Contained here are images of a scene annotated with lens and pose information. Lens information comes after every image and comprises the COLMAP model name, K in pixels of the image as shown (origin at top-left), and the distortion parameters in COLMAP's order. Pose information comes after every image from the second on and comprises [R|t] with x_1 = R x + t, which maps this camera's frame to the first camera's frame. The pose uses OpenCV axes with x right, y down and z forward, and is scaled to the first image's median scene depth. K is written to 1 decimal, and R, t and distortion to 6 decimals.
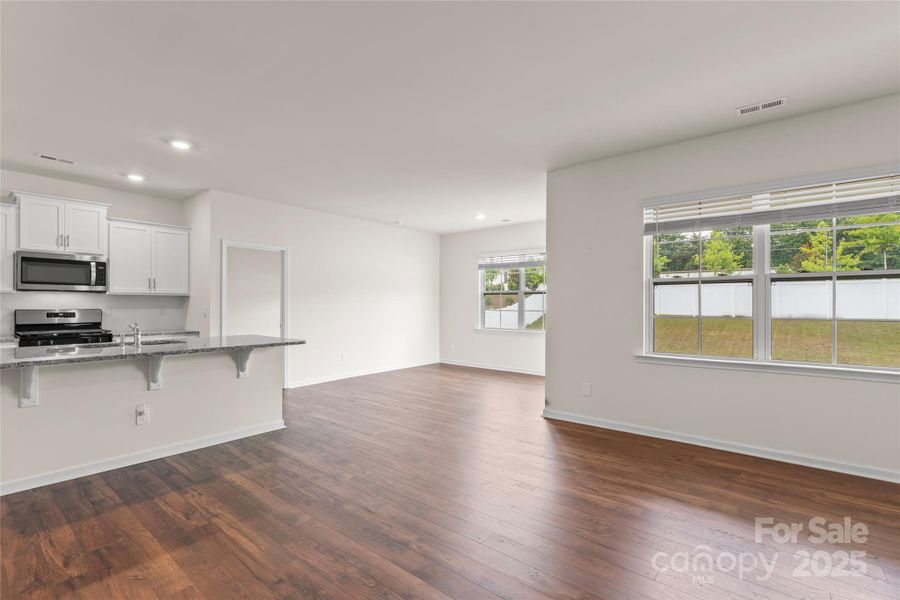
lens RADIAL K [[402.1, 0, 455.5], [0, 402.1, 302.5], [0, 0, 1]] dist [0.000002, 0.001367]
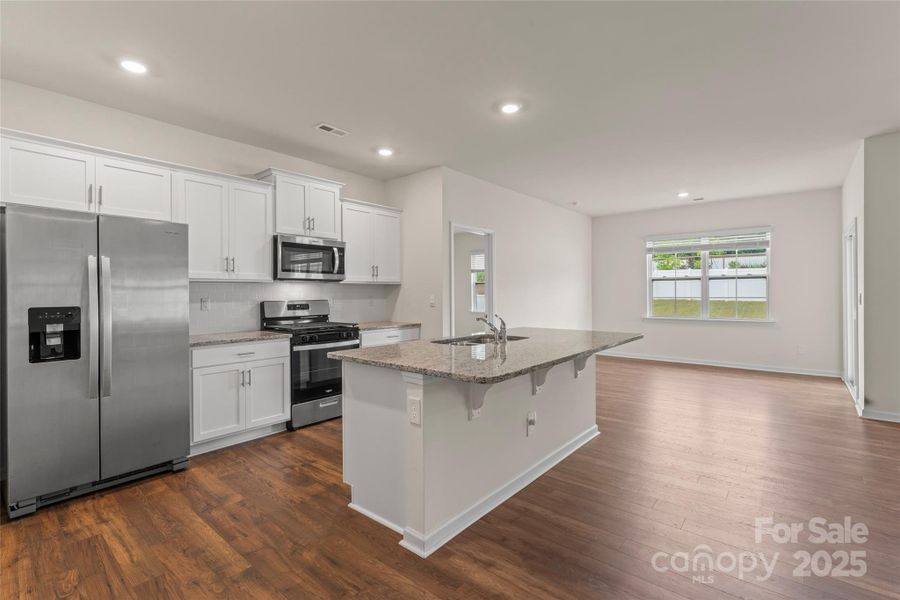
lens RADIAL K [[402.1, 0, 454.1], [0, 402.1, 295.9], [0, 0, 1]] dist [0.000002, 0.001367]
pose [[0.999728, -0.010517, -0.020838, -0.620752], [0.010740, 0.999886, 0.010625, 0.000699], [0.020724, -0.010846, 0.999726, 0.108316]]
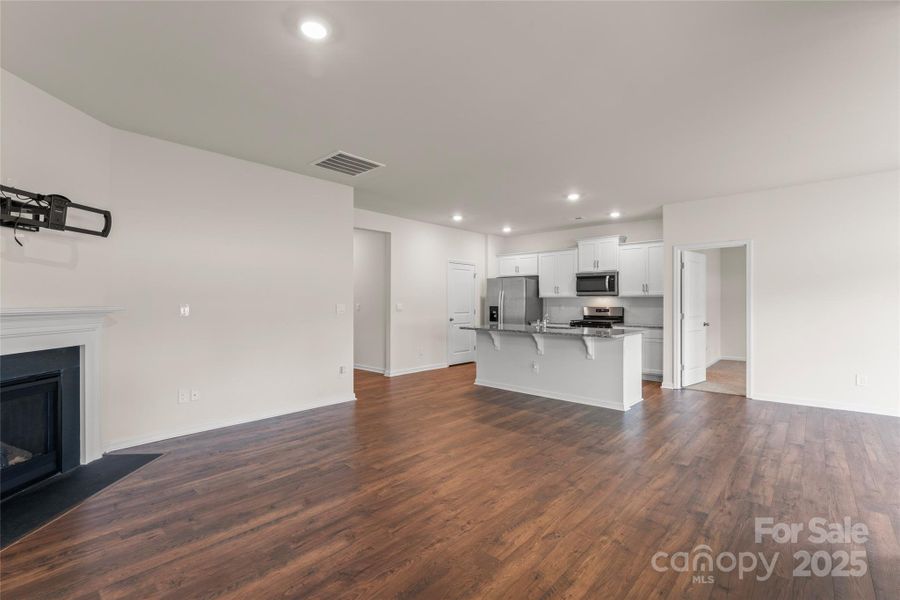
lens RADIAL K [[402.1, 0, 447.3], [0, 402.1, 299.6], [0, 0, 1]] dist [0.000002, 0.001367]
pose [[-0.041092, -0.010519, -0.999100, 0.634487], [0.001263, 0.999943, -0.010579, 0.003741], [0.999155, -0.001697, -0.041076, 0.461662]]
